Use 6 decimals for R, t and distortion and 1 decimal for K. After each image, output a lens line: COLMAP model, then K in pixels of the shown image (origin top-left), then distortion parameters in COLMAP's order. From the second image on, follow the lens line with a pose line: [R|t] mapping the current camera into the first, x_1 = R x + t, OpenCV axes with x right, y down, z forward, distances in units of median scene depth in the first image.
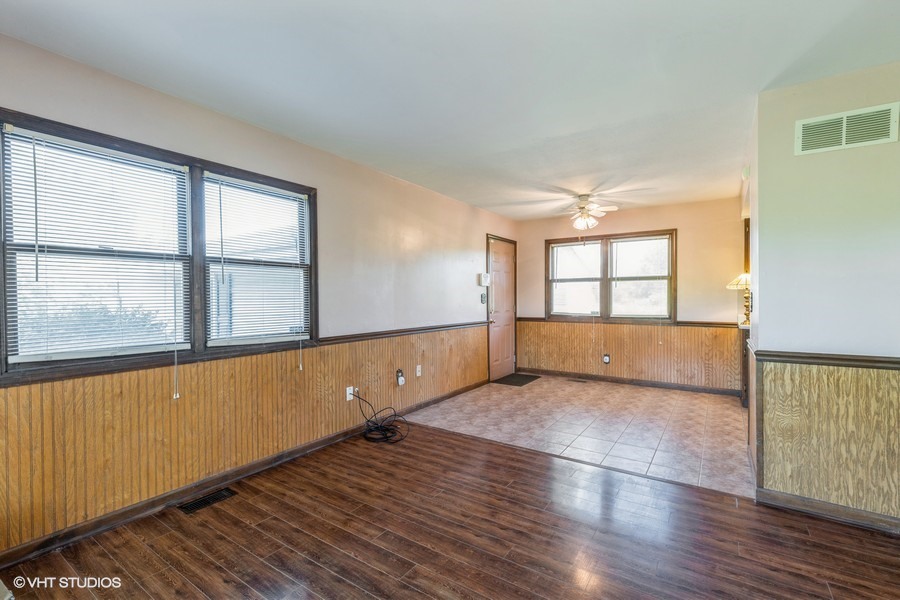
lens RADIAL K [[400.9, 0, 452.2], [0, 400.9, 299.2], [0, 0, 1]] dist [0.001493, -0.000649]
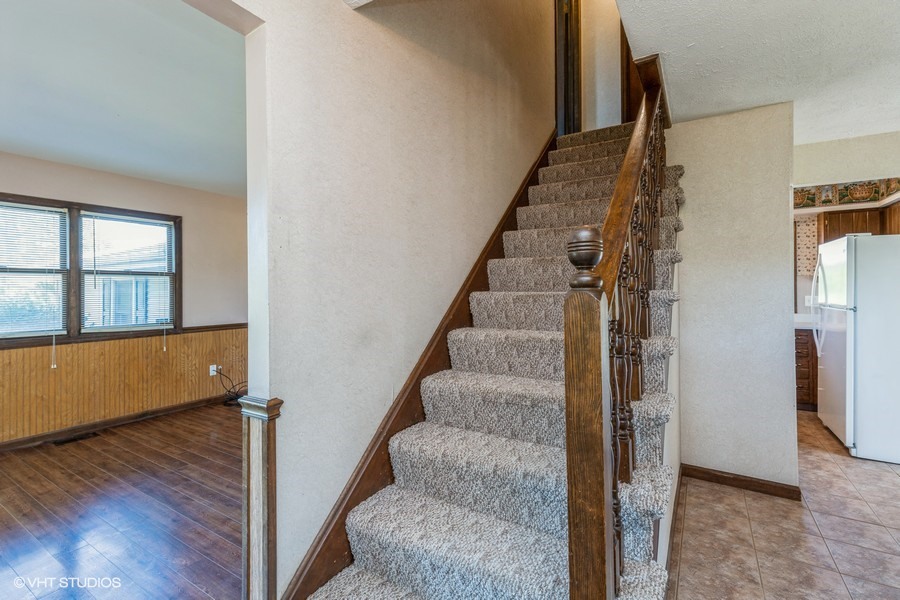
lens RADIAL K [[400.9, 0, 448.7], [0, 400.9, 285.7], [0, 0, 1]] dist [0.001493, -0.000649]
pose [[0.999153, -0.001155, 0.041140, 0.635109], [0.002020, 0.999777, -0.021000, -0.016806], [-0.041106, 0.021065, 0.998933, -0.481513]]
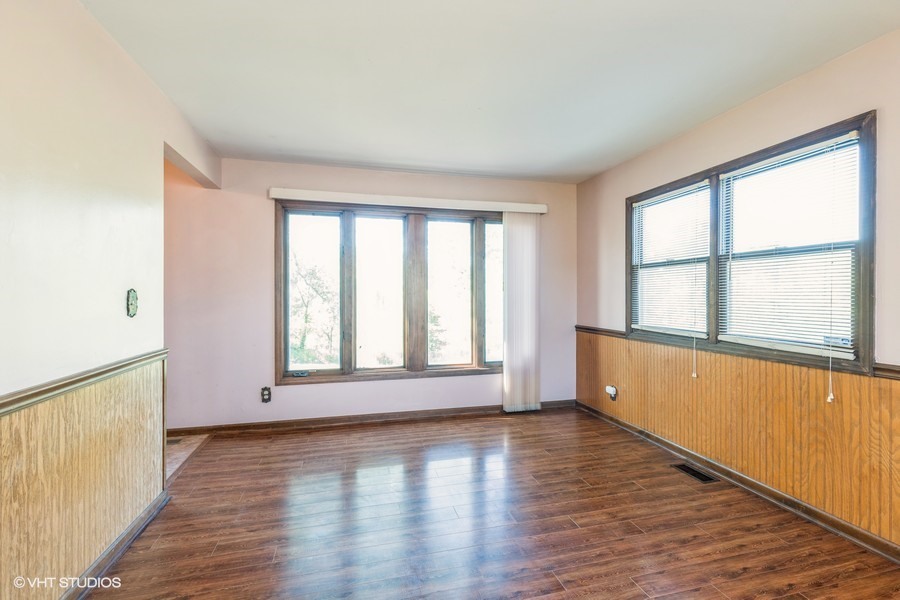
lens RADIAL K [[400.9, 0, 453.8], [0, 400.9, 294.8], [0, 0, 1]] dist [0.001493, -0.000649]
pose [[-0.656623, 0.005971, -0.754196, 0.650618], [-0.000120, 0.999968, 0.008022, -0.009487], [0.754219, 0.005358, -0.656601, 1.161224]]
